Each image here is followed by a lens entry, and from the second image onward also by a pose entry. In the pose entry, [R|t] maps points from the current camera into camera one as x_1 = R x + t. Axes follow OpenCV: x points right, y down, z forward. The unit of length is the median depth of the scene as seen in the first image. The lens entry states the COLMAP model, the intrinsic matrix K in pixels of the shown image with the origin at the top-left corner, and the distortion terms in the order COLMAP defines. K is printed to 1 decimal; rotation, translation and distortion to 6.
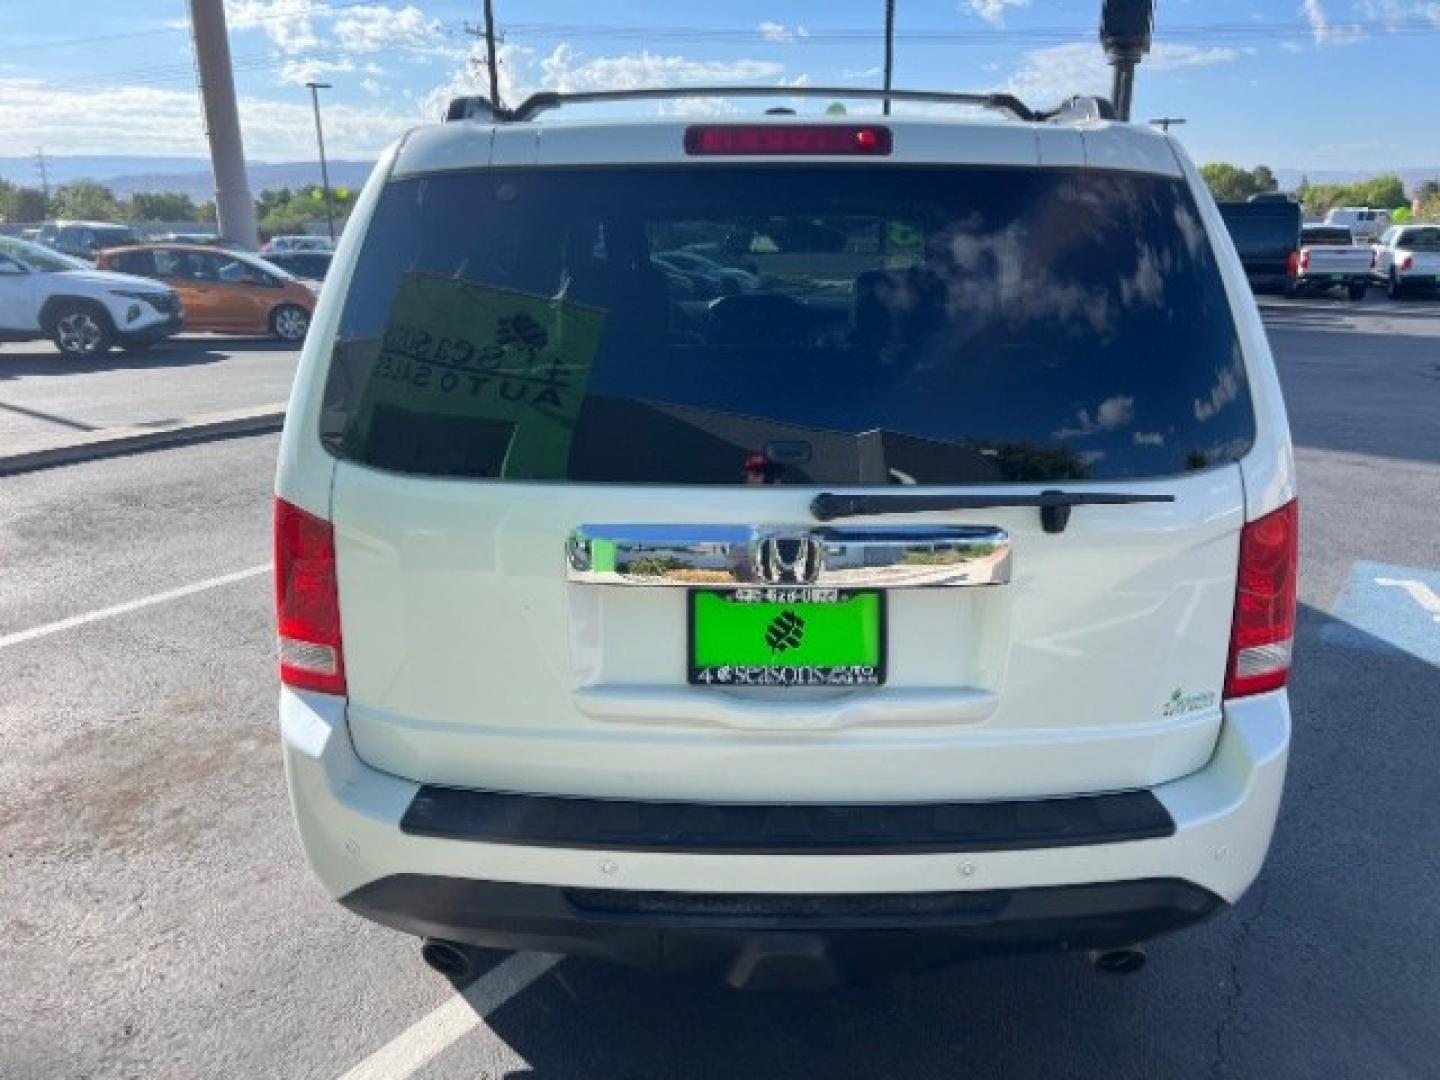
lens RADIAL K [[1091.6, 0, 728.0], [0, 1091.6, 548.6], [0, 0, 1]] dist [0.054549, -0.047100]
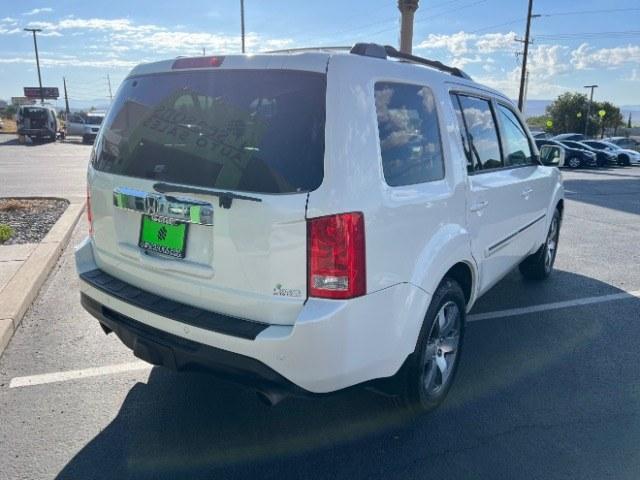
lens RADIAL K [[485.1, 0, 326.5], [0, 485.1, 237.2], [0, 0, 1]] dist [0.054549, -0.047100]
pose [[0.830513, 0.150593, -0.536255, 1.068249], [-0.184214, 0.982842, -0.009292, 0.018393], [0.525655, 0.106503, 0.844005, 0.158544]]
